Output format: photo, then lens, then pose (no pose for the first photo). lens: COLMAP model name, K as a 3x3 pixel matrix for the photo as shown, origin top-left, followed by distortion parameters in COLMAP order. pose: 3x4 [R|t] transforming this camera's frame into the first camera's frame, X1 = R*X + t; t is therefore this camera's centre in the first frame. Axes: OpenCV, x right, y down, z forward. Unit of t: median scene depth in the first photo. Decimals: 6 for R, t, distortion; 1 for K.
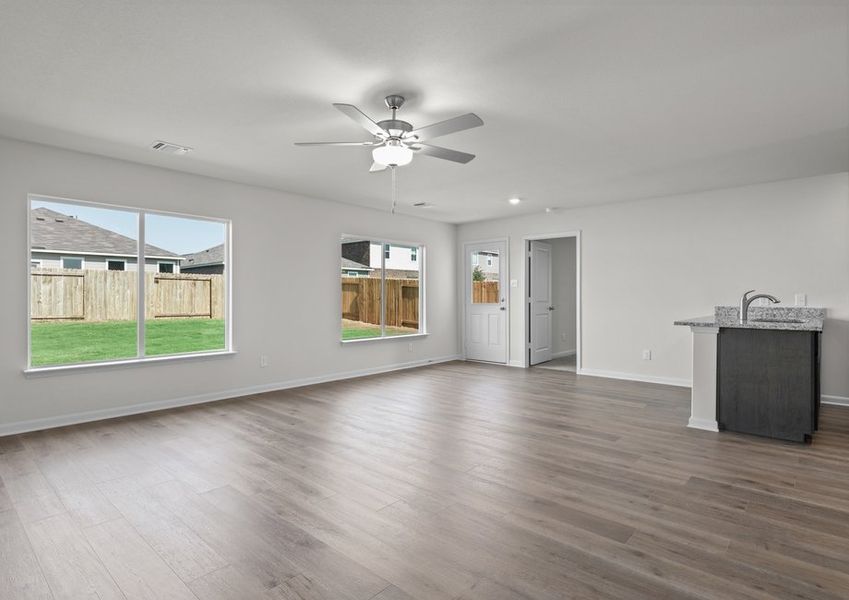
lens RADIAL K [[448.6, 0, 406.0], [0, 448.6, 302.1], [0, 0, 1]] dist [-0.001838, 0.000491]
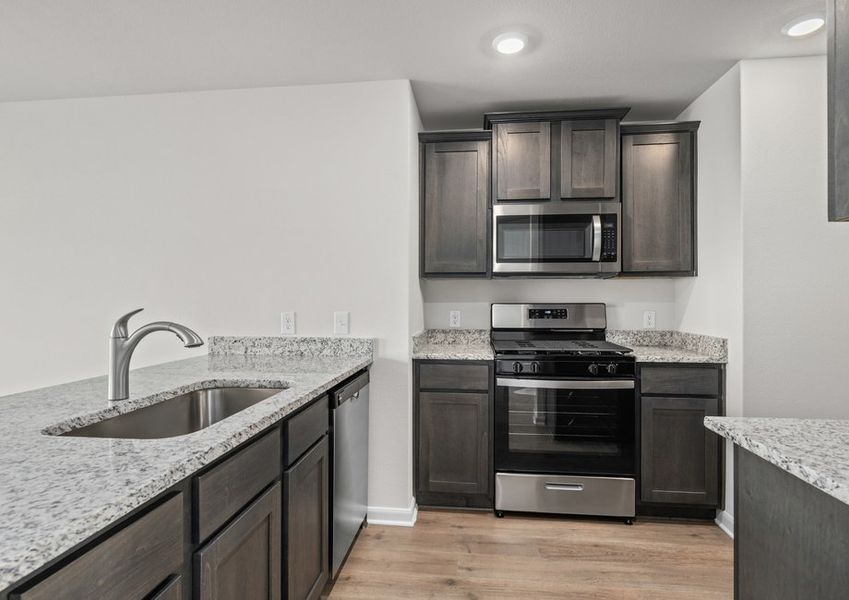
lens RADIAL K [[448.6, 0, 426.8], [0, 448.6, 300.7], [0, 0, 1]] dist [-0.001838, 0.000491]
pose [[0.809291, -0.003250, 0.587399, 0.642208], [0.009926, 0.999918, -0.008144, -0.024362], [-0.587324, 0.012421, 0.809257, 0.512174]]
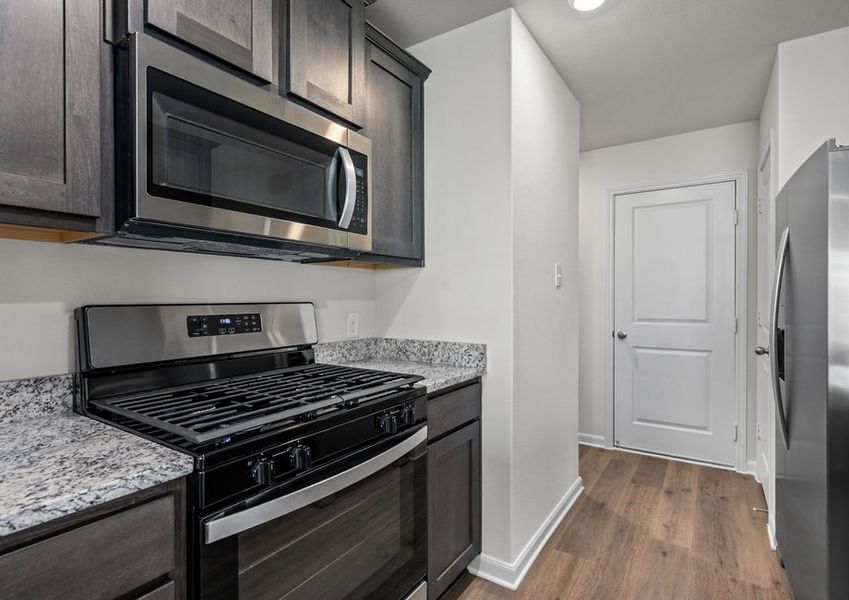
lens RADIAL K [[422.7, 0, 451.4], [0, 422.7, 300.5], [0, 0, 1]] dist [-0.003770, 0.001809]
pose [[-0.180708, -0.007289, 0.983510, 0.825358], [0.013381, 0.999862, 0.009869, -0.026882], [-0.983446, 0.014943, -0.180586, 0.810373]]
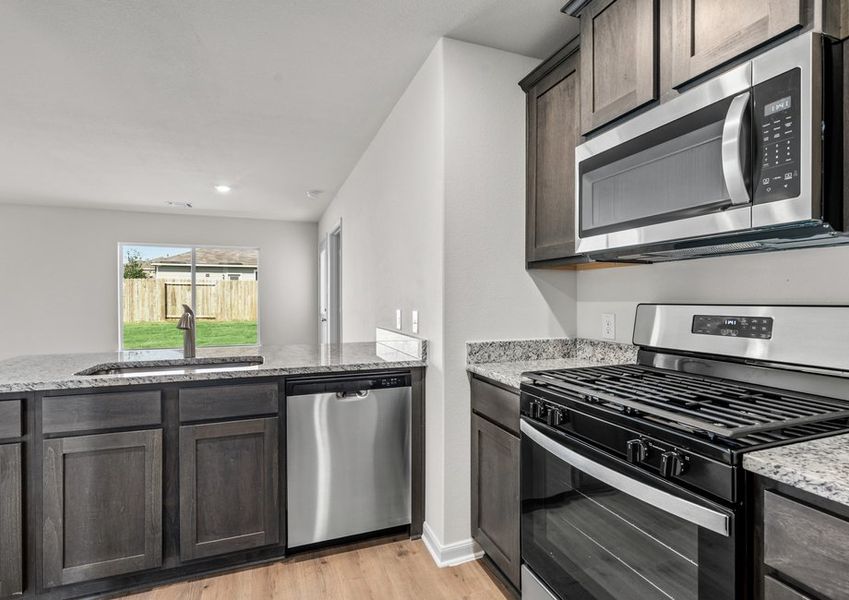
lens RADIAL K [[422.7, 0, 427.1], [0, 422.7, 299.8], [0, 0, 1]] dist [-0.003770, 0.001809]
pose [[0.891257, -0.001847, -0.453495, 1.080937], [-0.001817, 0.999969, -0.007643, -0.024746], [0.453495, 0.007636, 0.891226, 0.568768]]
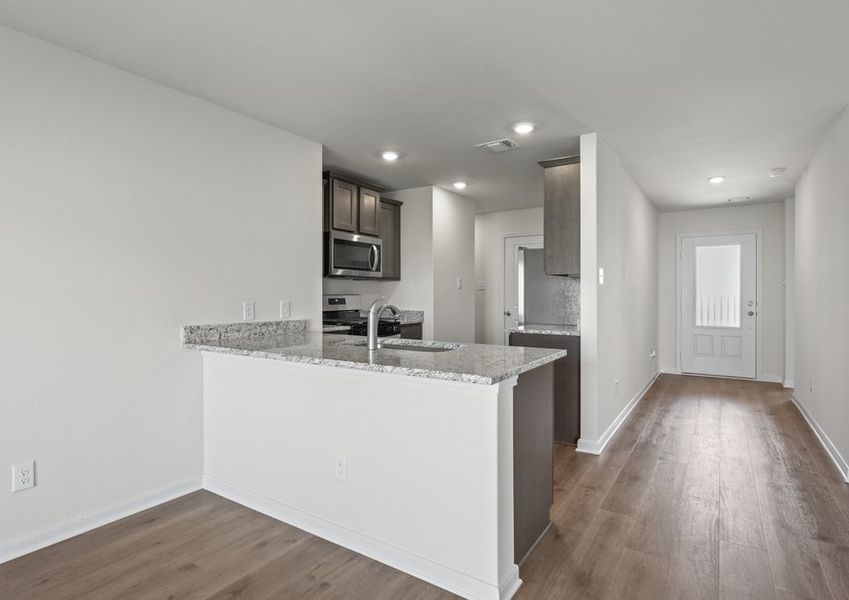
lens RADIAL K [[448.6, 0, 421.4], [0, 448.6, 299.1], [0, 0, 1]] dist [-0.001838, 0.000491]
pose [[-0.148664, -0.014039, 0.988788, 0.159088], [0.012883, 0.999787, 0.016133, -0.028499], [-0.988804, 0.015137, -0.148451, 0.872896]]
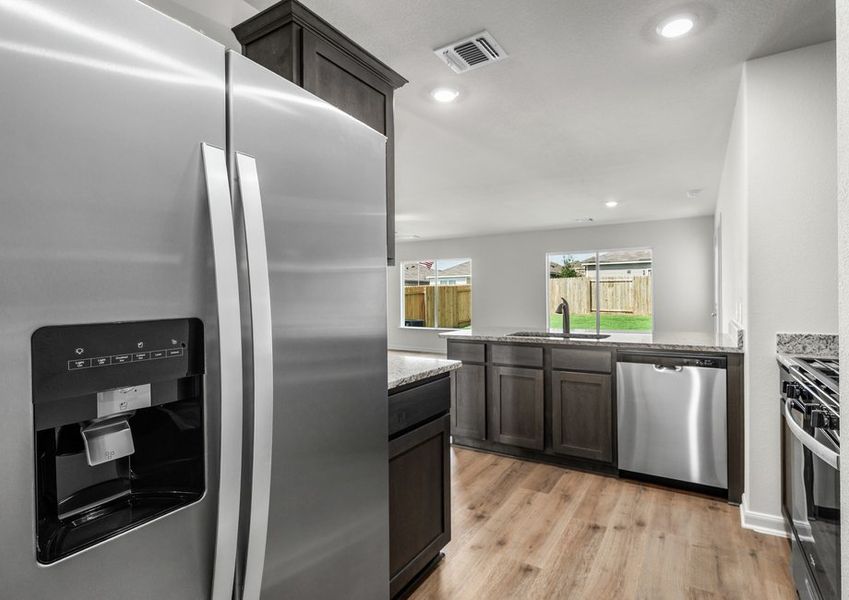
lens RADIAL K [[422.7, 0, 431.1], [0, 422.7, 297.4], [0, 0, 1]] dist [-0.003770, 0.001809]
pose [[0.167590, 0.000804, -0.985856, 1.295489], [-0.003045, 0.999995, 0.000298, -0.022983], [0.985852, 0.002952, 0.167592, 0.523164]]
